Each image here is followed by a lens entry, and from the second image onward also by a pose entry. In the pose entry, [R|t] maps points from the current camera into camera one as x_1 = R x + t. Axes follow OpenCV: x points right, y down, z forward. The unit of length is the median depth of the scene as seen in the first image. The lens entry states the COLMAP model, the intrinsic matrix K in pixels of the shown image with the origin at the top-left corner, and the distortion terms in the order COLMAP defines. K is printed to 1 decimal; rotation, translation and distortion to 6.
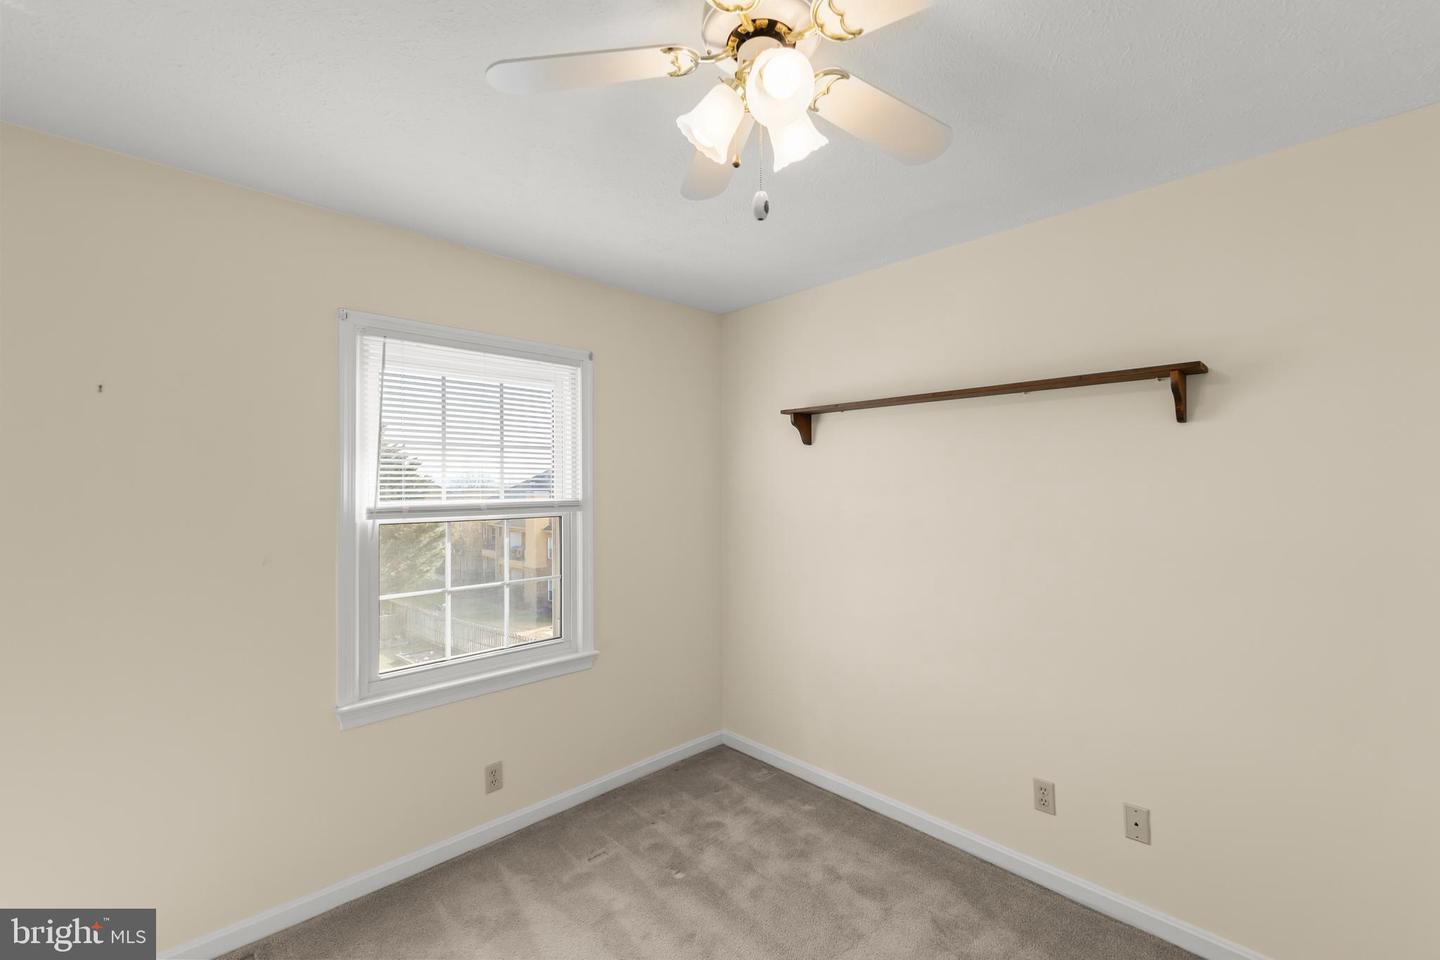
lens RADIAL K [[617.2, 0, 723.0], [0, 617.2, 478.6], [0, 0, 1]] dist [0.000638, 0.000272]
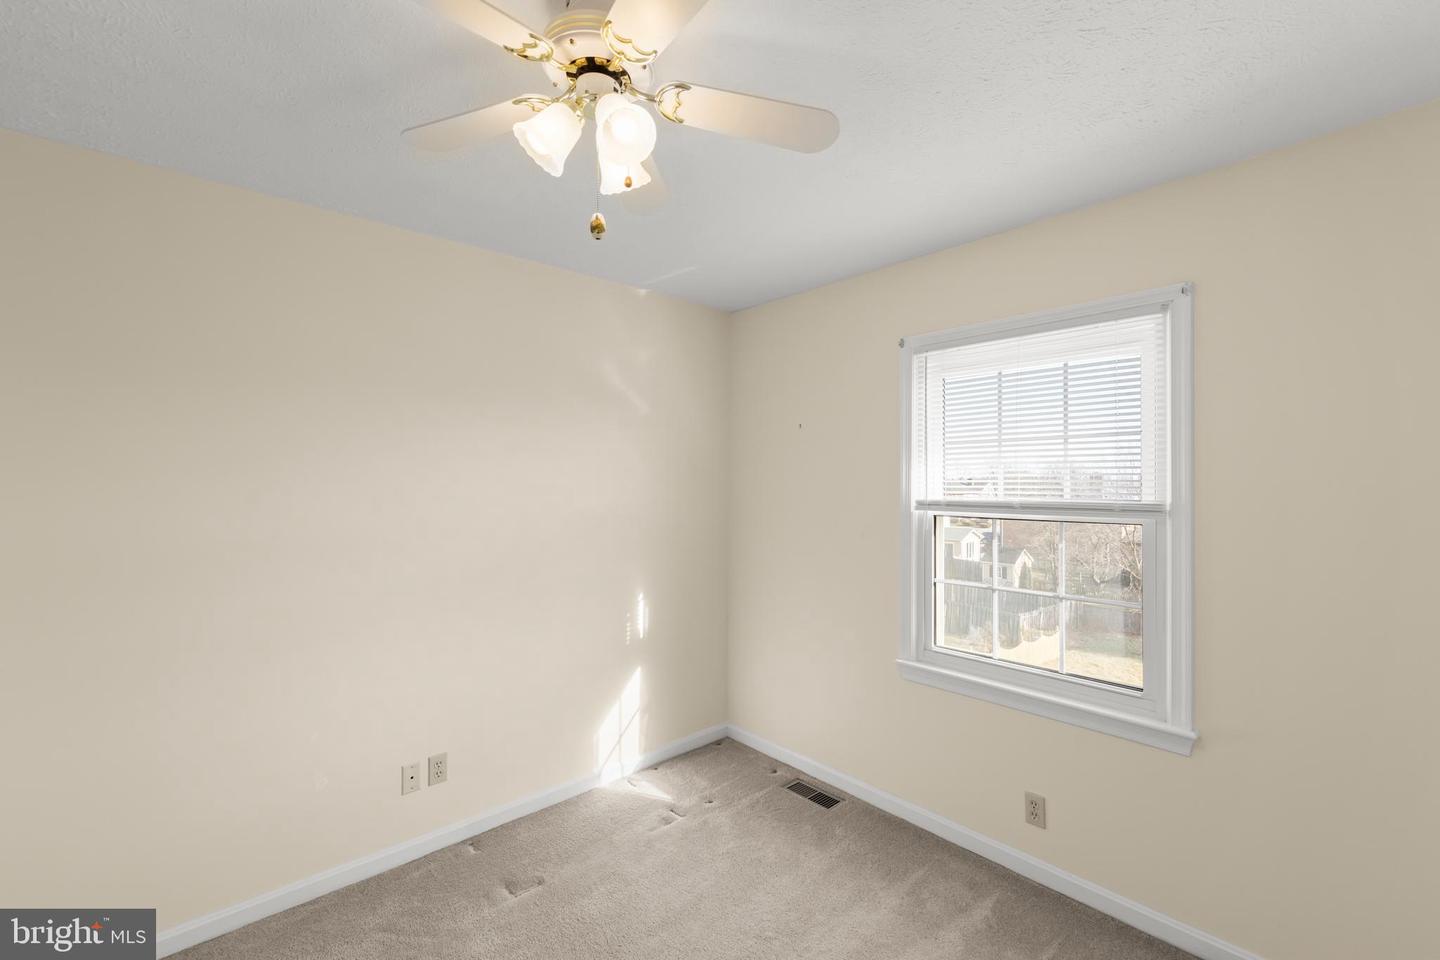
lens RADIAL K [[627.3, 0, 722.1], [0, 627.3, 482.4], [0, 0, 1]] dist [0.035579, -0.000008]
pose [[-0.030594, 0.008313, -0.999497, 0.570105], [0.002670, 0.999963, 0.008235, 0.002131], [0.999528, -0.002417, -0.030615, 0.587045]]
